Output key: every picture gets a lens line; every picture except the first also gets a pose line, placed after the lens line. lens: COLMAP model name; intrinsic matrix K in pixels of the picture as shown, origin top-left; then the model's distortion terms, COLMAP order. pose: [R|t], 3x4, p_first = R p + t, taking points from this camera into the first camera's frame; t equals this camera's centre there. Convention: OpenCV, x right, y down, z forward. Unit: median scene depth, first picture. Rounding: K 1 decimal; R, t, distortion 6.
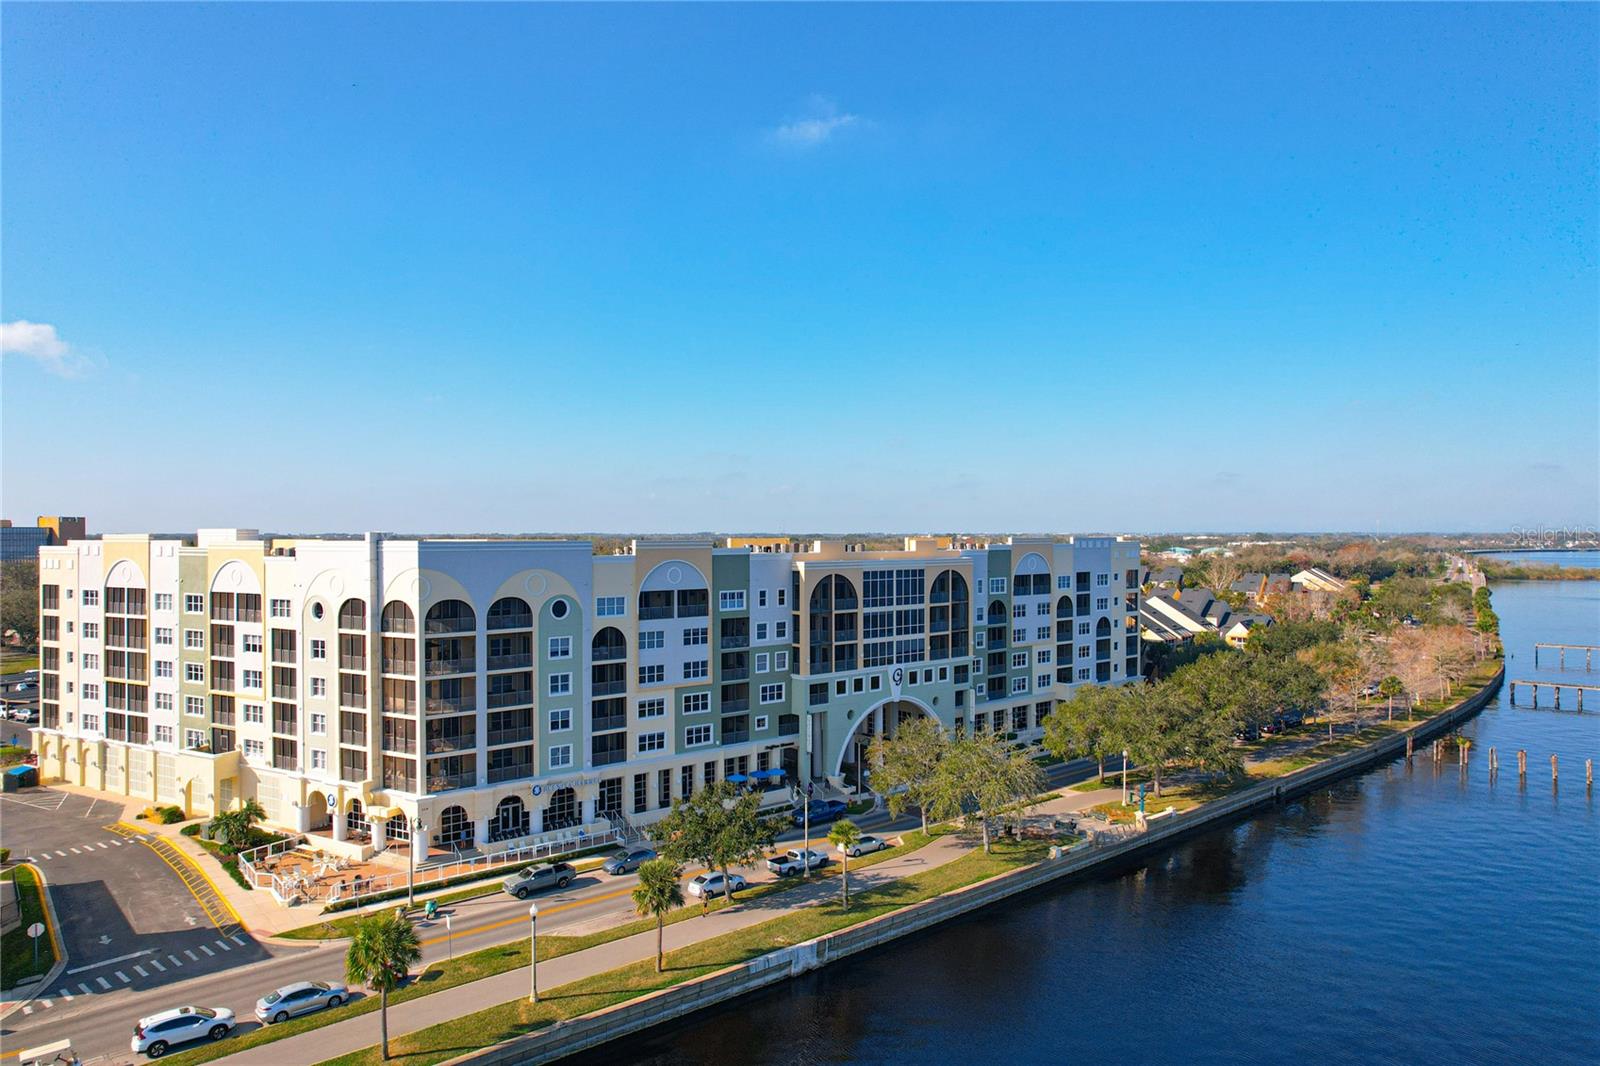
lens RADIAL K [[1023.0, 0, 806.2], [0, 1023.0, 521.3], [0, 0, 1]] dist [-0.053354, 0.040566]
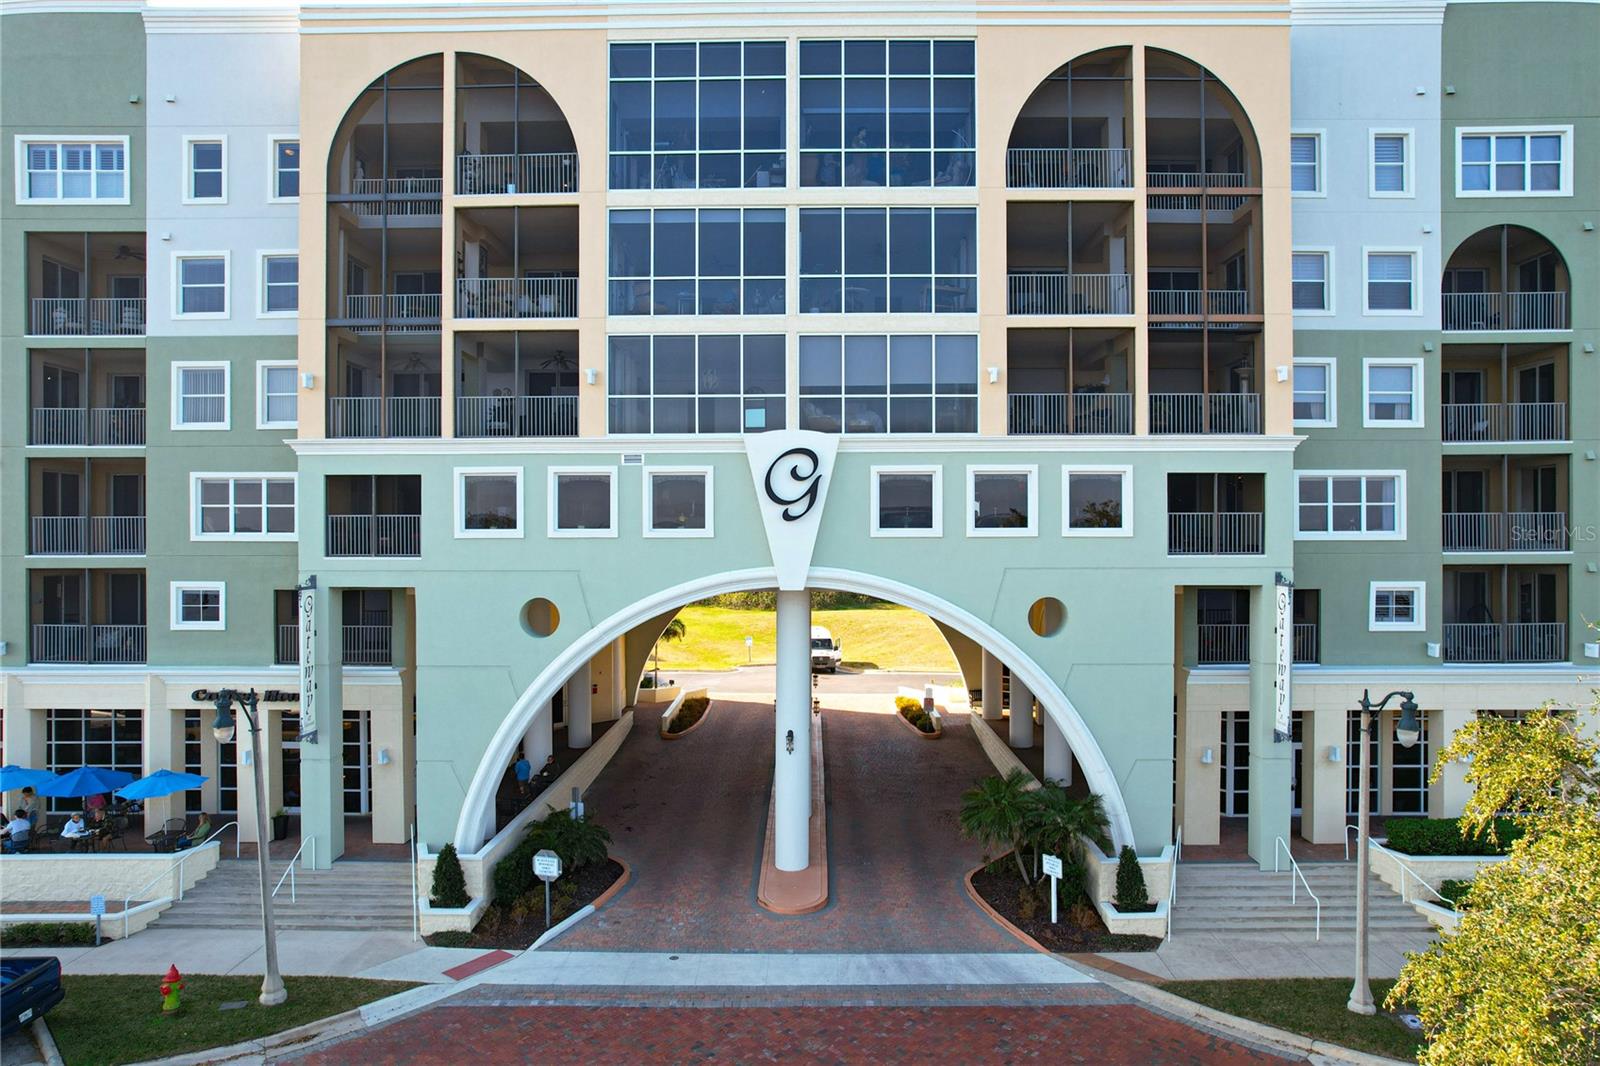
lens RADIAL K [[1025.0, 0, 804.6], [0, 1025.0, 537.4], [0, 0, 1]] dist [-0.077579, 0.072415]
pose [[0.754026, 0.004924, -0.656826, 0.274125], [0.009074, 0.999798, 0.017912, 0.178986], [0.656782, -0.019466, 0.753829, 0.922095]]
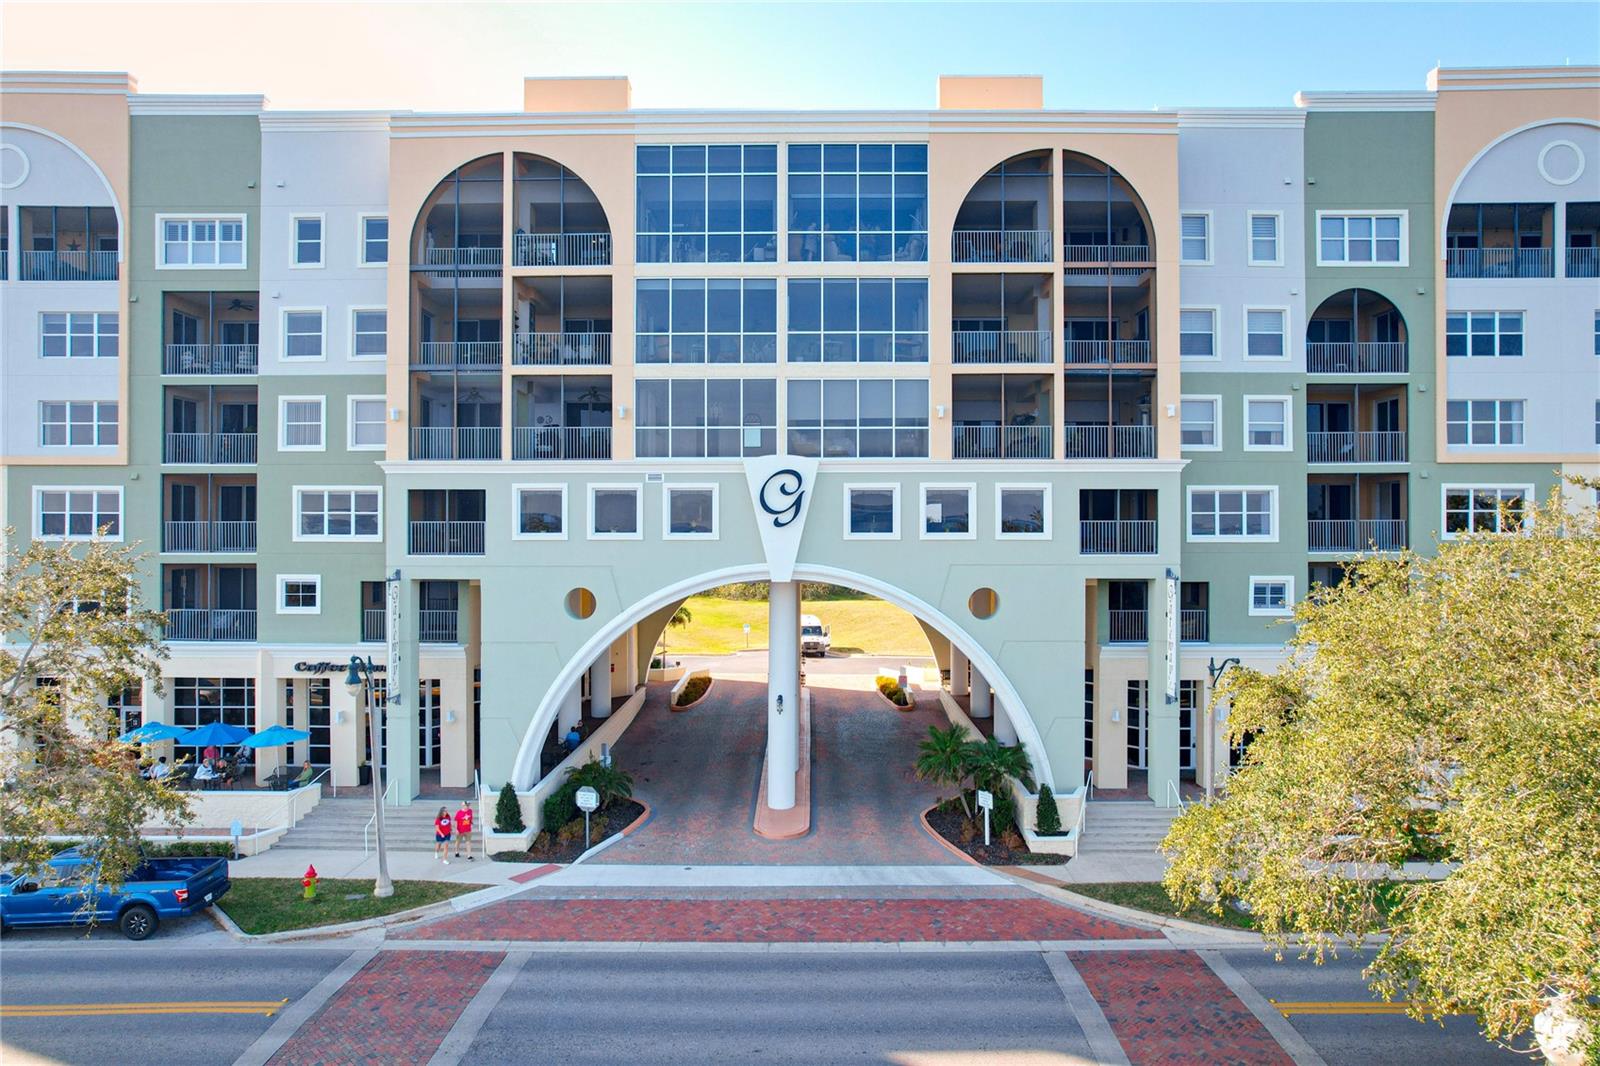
lens RADIAL K [[1023.0, 0, 806.2], [0, 1023.0, 521.3], [0, 0, 1]] dist [-0.053354, 0.040566]
pose [[0.756612, 0.000767, -0.653864, 0.322050], [0.007528, 0.999923, 0.009884, 0.174350], [0.653821, -0.012400, 0.756547, 0.872556]]
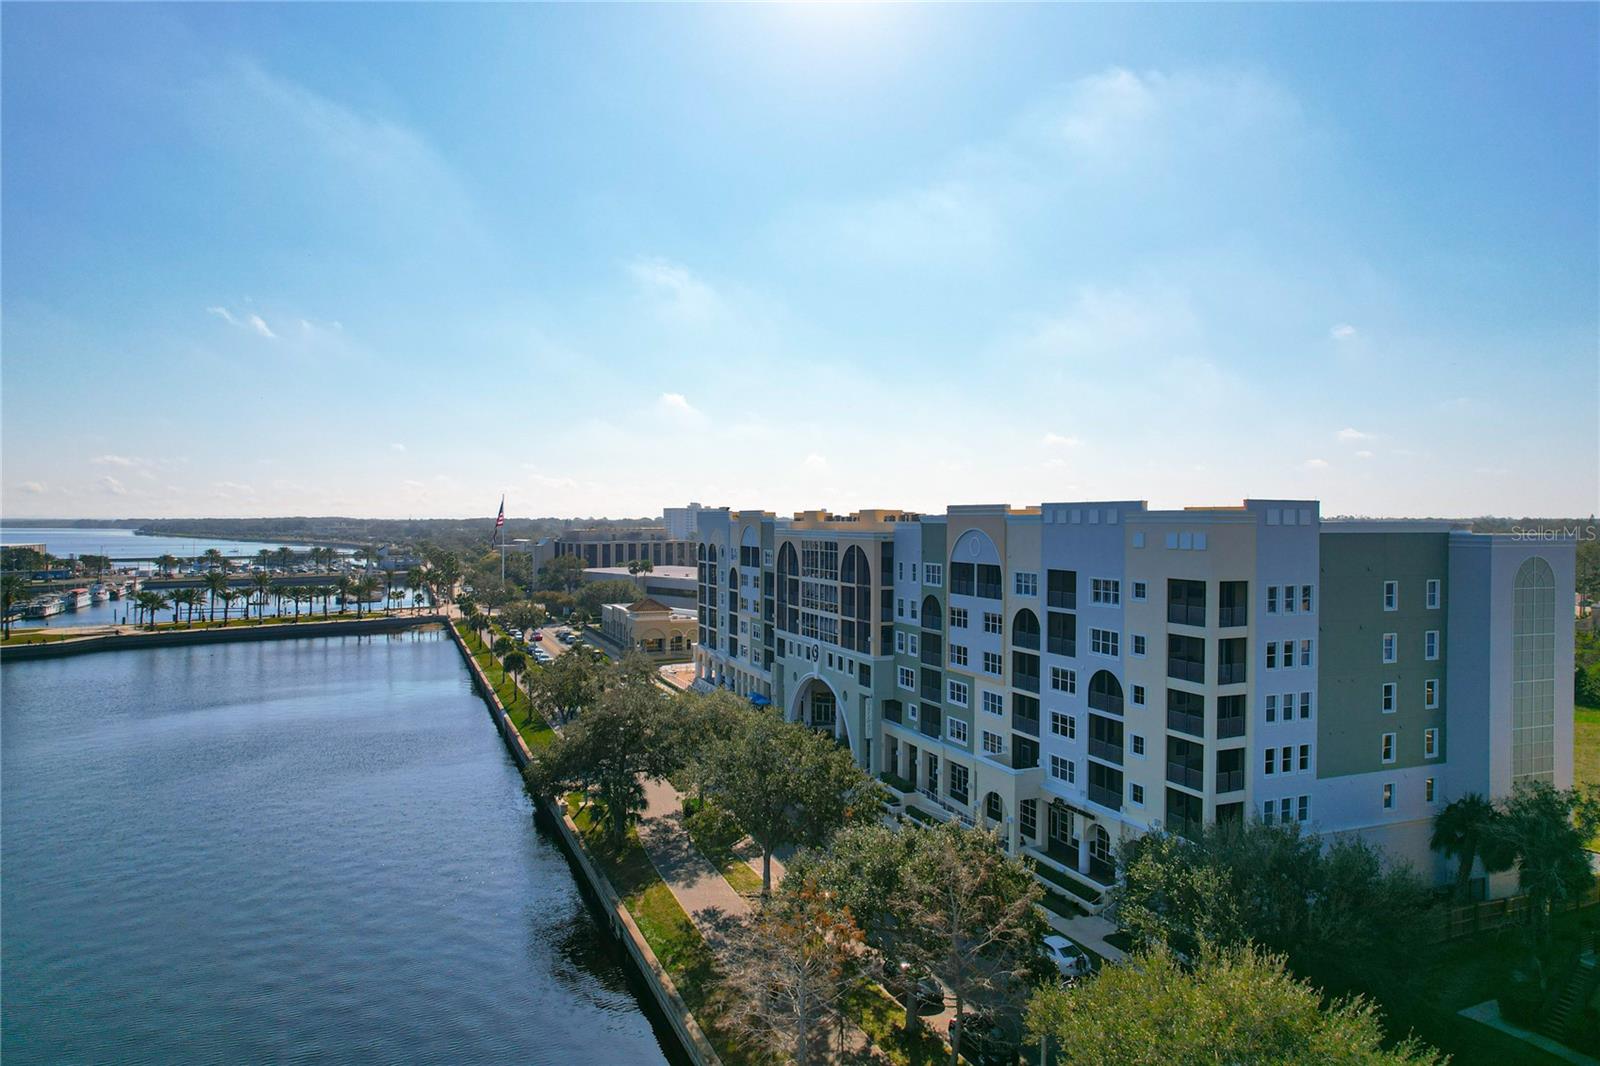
lens RADIAL K [[1013.6, 0, 800.0], [0, 1013.6, 533.0], [0, 0, 1]] dist [-0.049100, 0.068684]
pose [[-0.316175, 0.012530, -0.948618, 1.106023], [0.009052, 0.999907, 0.010191, 0.034096], [0.948658, -0.005364, -0.316259, 1.437584]]
